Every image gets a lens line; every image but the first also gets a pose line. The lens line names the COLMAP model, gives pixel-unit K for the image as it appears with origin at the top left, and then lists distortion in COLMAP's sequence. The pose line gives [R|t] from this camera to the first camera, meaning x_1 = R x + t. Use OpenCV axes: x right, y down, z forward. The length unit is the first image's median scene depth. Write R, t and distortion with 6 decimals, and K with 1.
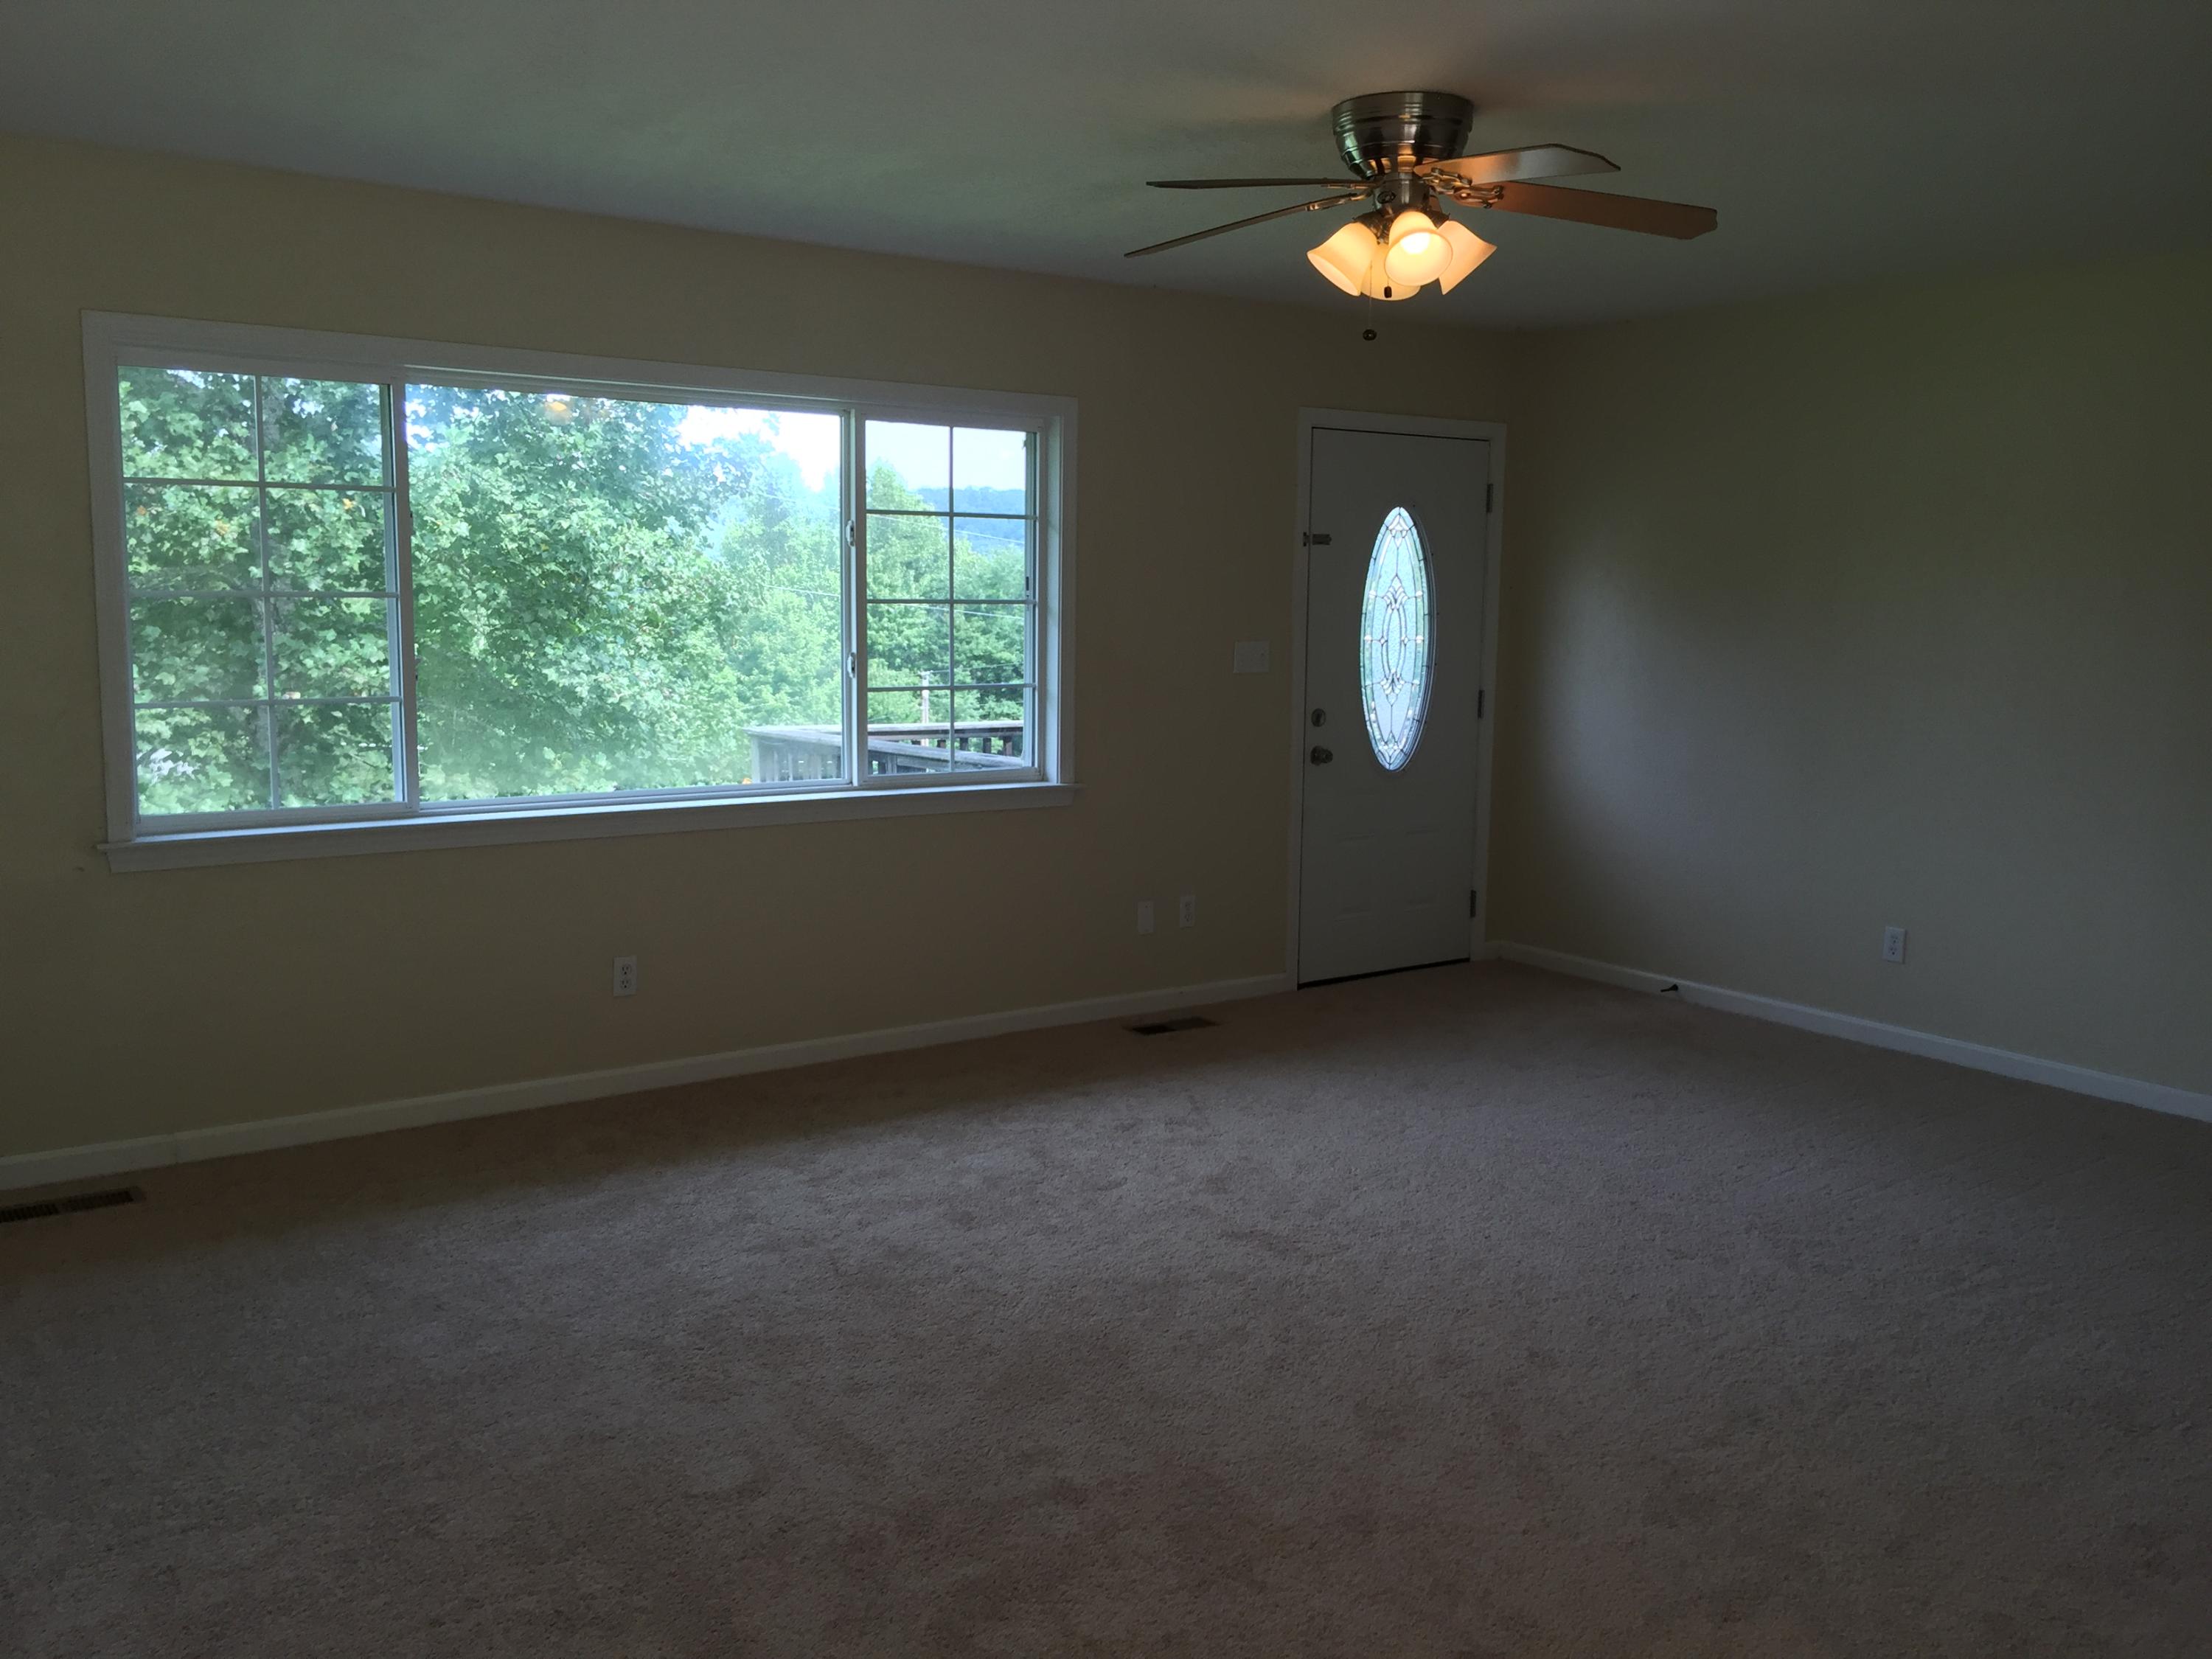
lens RADIAL K [[1814.2, 0, 1111.3], [0, 1814.2, 833.0], [0, 0, 1]] dist [-0.002748, -0.002282]
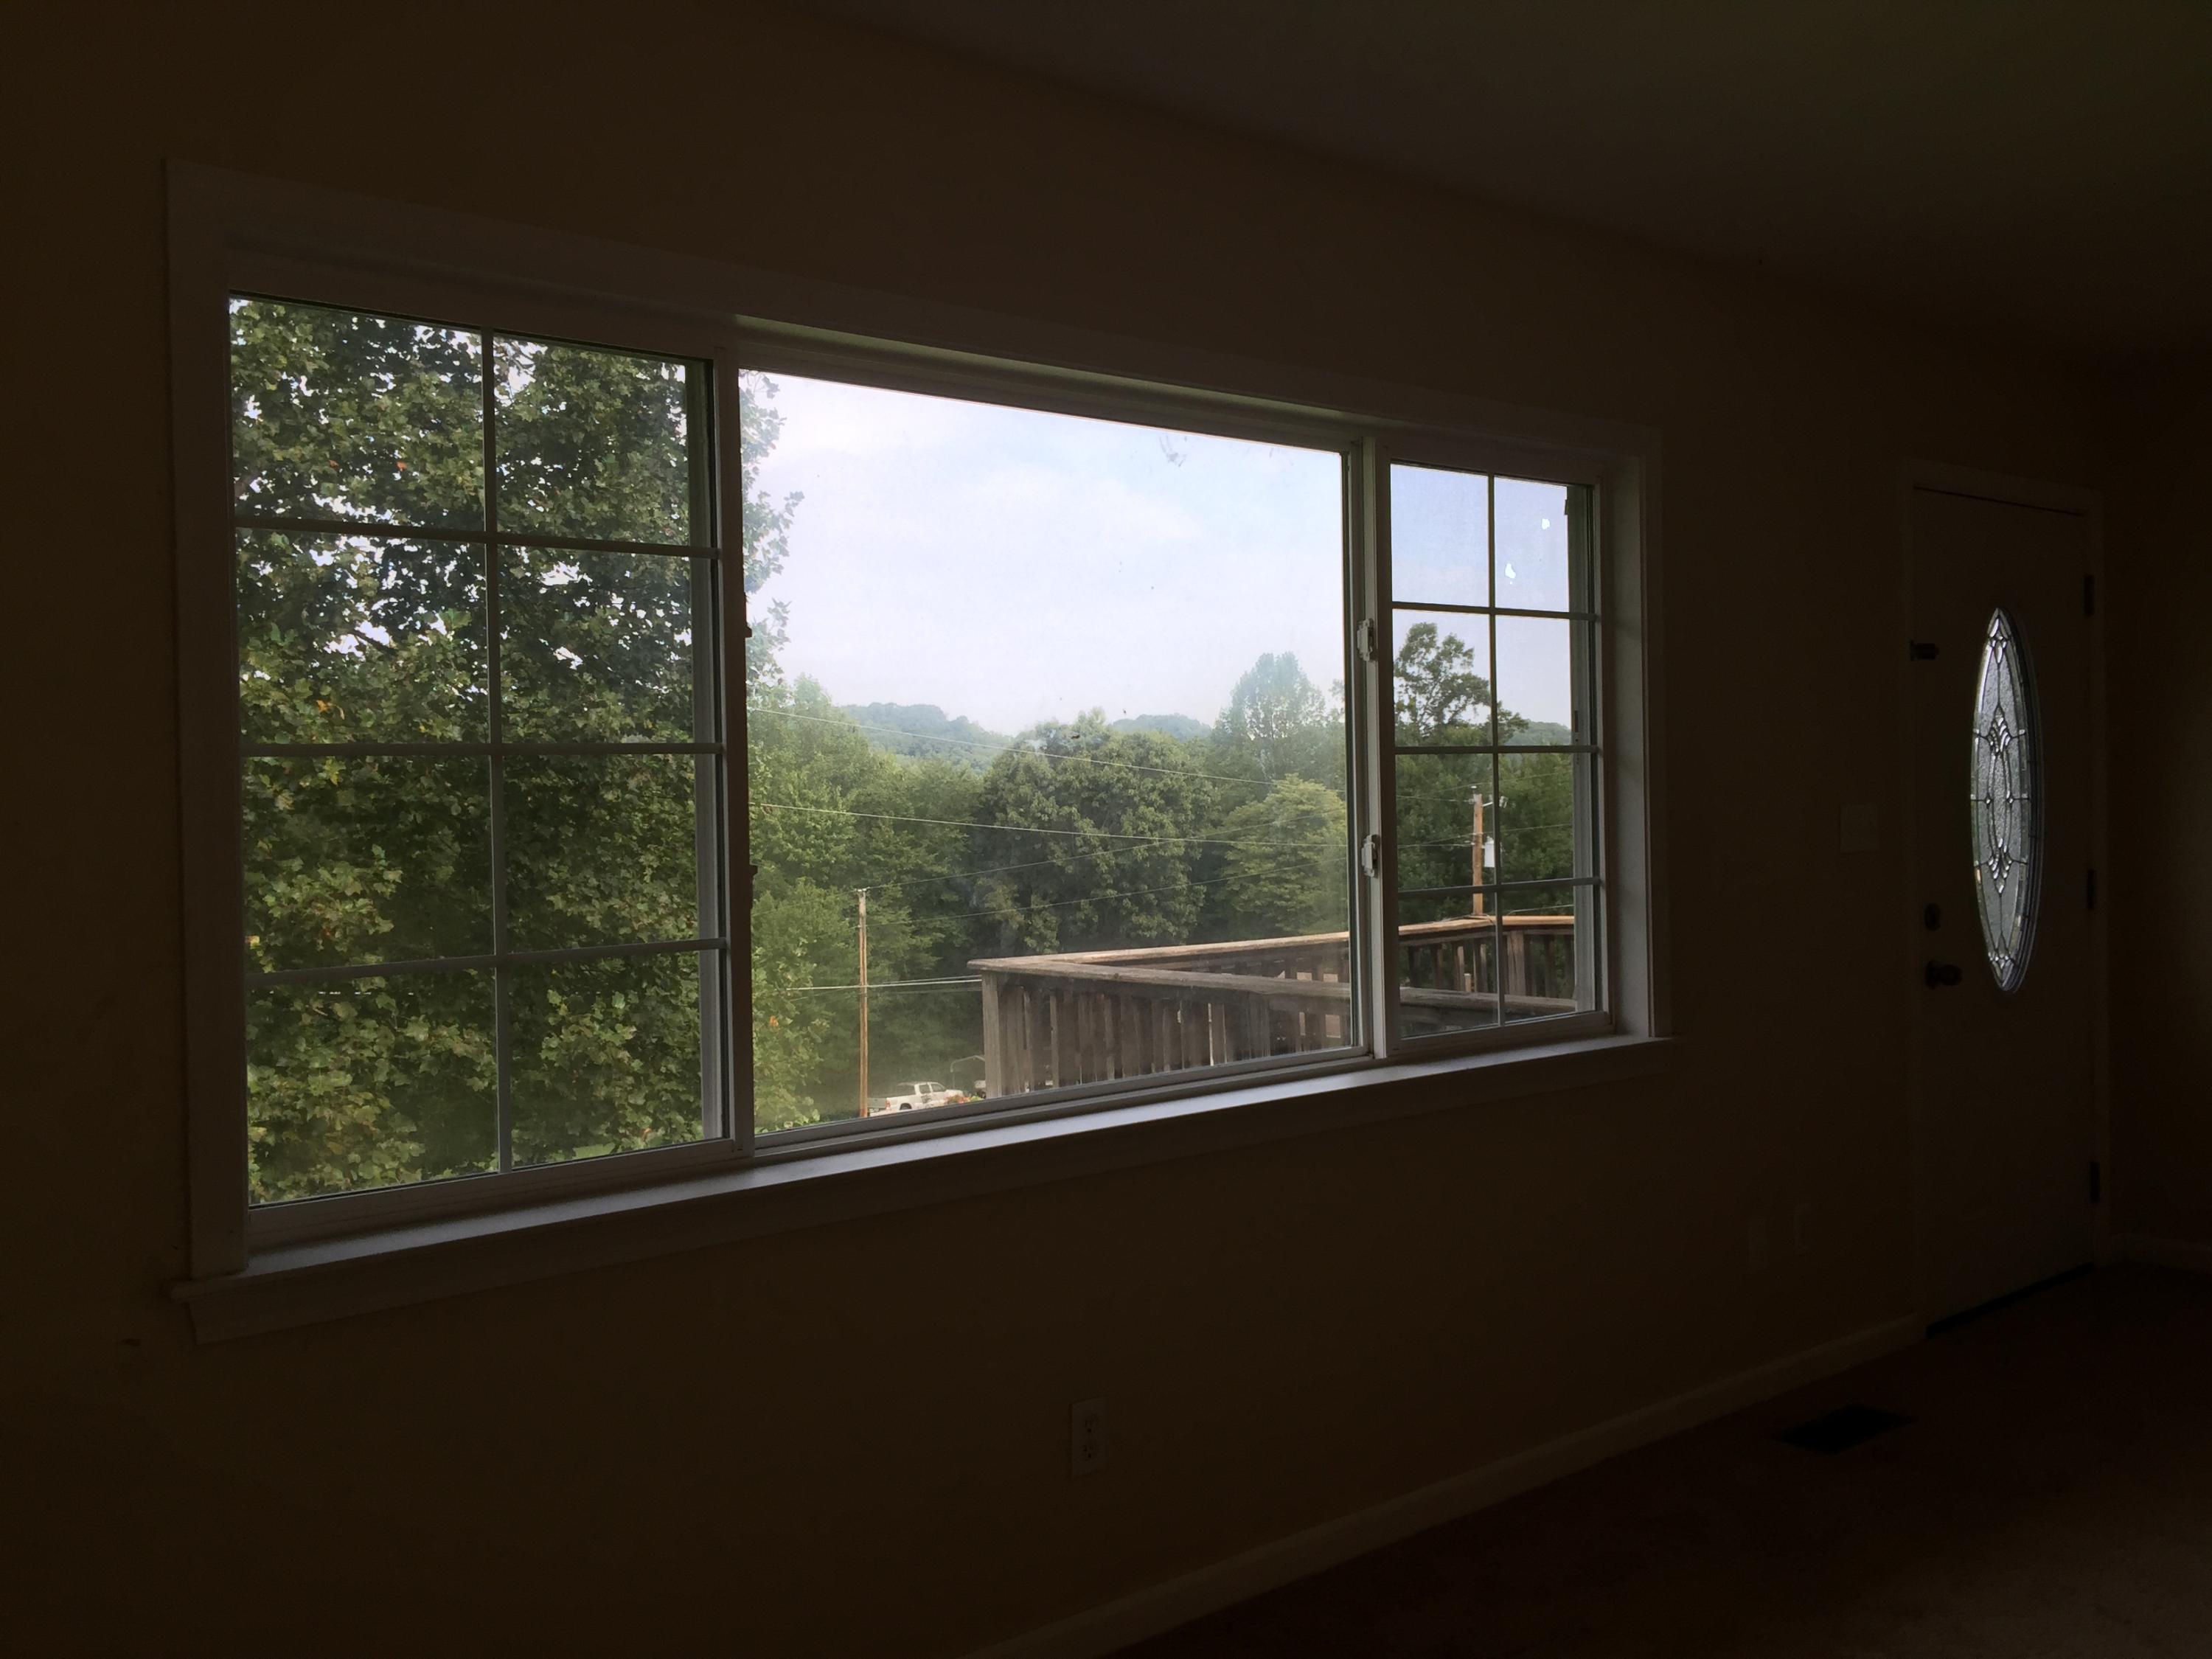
lens RADIAL K [[1876.2, 0, 1123.6], [0, 1876.2, 818.9], [0, 0, 1]] dist [0.080013, -0.134168]
pose [[0.998673, -0.035207, 0.037579, -0.094001], [0.039484, 0.991999, -0.119915, -0.012583], [-0.033056, 0.121240, 0.992073, 0.143021]]
